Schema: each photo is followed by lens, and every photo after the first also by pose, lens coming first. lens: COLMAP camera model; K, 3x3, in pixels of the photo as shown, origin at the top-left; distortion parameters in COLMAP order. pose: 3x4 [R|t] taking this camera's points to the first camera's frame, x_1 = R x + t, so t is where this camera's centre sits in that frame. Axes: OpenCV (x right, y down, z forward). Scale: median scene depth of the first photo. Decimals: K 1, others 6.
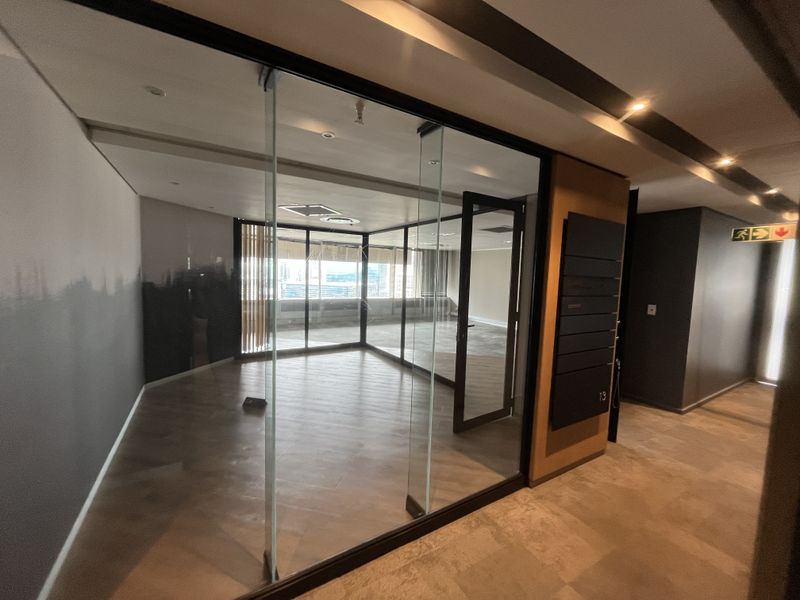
lens RADIAL K [[322.9, 0, 398.3], [0, 322.9, 298.4], [0, 0, 1]] dist [0.002982, -0.001841]
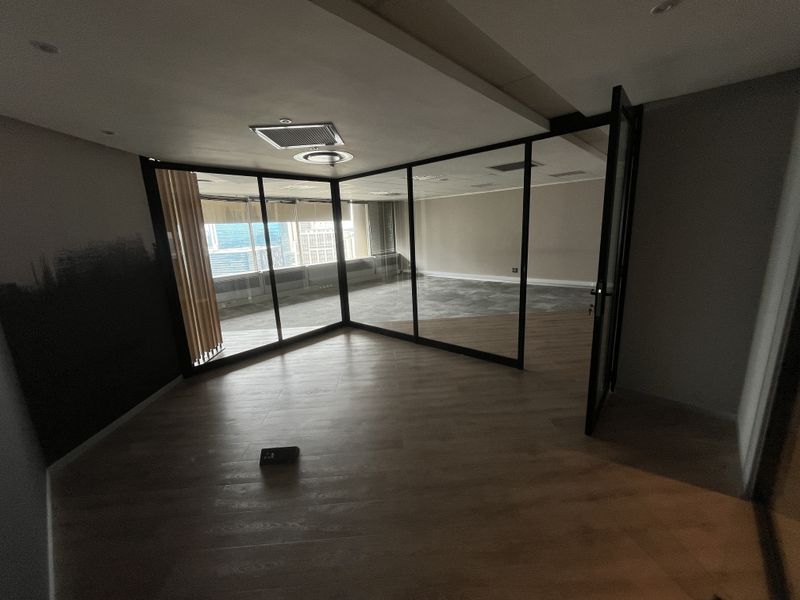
lens RADIAL K [[322.9, 0, 398.2], [0, 322.9, 298.8], [0, 0, 1]] dist [0.002982, -0.001841]
pose [[0.955655, -0.134435, 0.262013, -0.208081], [0.097439, 0.983955, 0.149457, -0.028380], [-0.277902, -0.117299, 0.953421, 0.223365]]
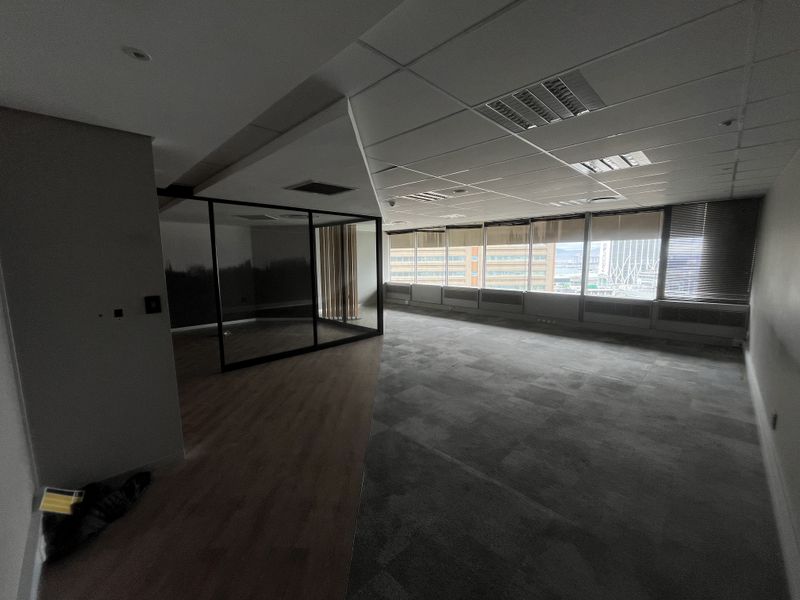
lens RADIAL K [[322.9, 0, 399.7], [0, 322.9, 295.9], [0, 0, 1]] dist [0.002982, -0.001841]
pose [[0.246661, 0.084972, -0.965370, 0.929008], [-0.055481, 0.995753, 0.073470, -0.047460], [0.967512, 0.035437, 0.250328, 0.896485]]
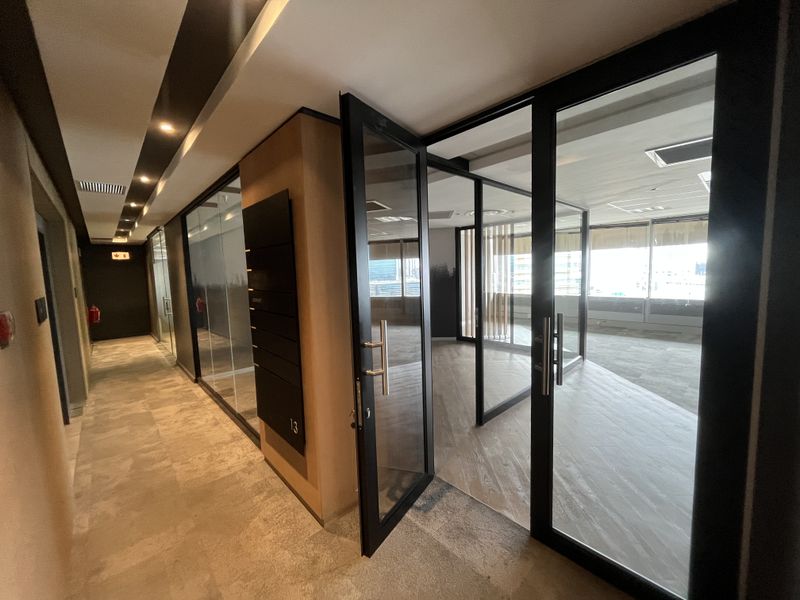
lens RADIAL K [[322.9, 0, 403.2], [0, 322.9, 299.1], [0, 0, 1]] dist [0.002982, -0.001841]
pose [[0.205319, 0.054016, -0.977203, 0.611140], [-0.032571, 0.998300, 0.048338, -0.019956], [0.978153, 0.021904, 0.206730, 0.470327]]
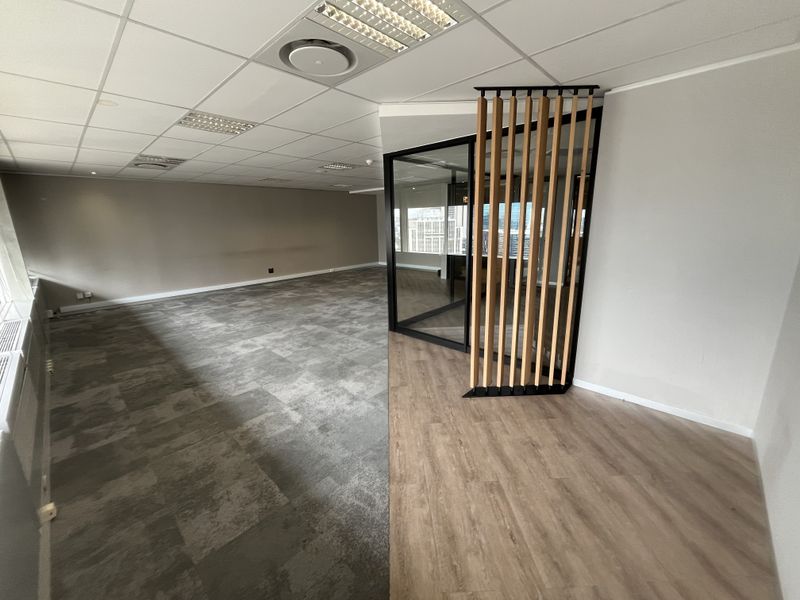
lens RADIAL K [[322.9, 0, 397.0], [0, 322.9, 299.8], [0, 0, 1]] dist [0.002982, -0.001841]
pose [[-0.267841, -0.249762, 0.930527, -0.793394], [0.086402, 0.955697, 0.281387, -0.117207], [-0.959581, 0.155766, -0.234394, 1.265215]]
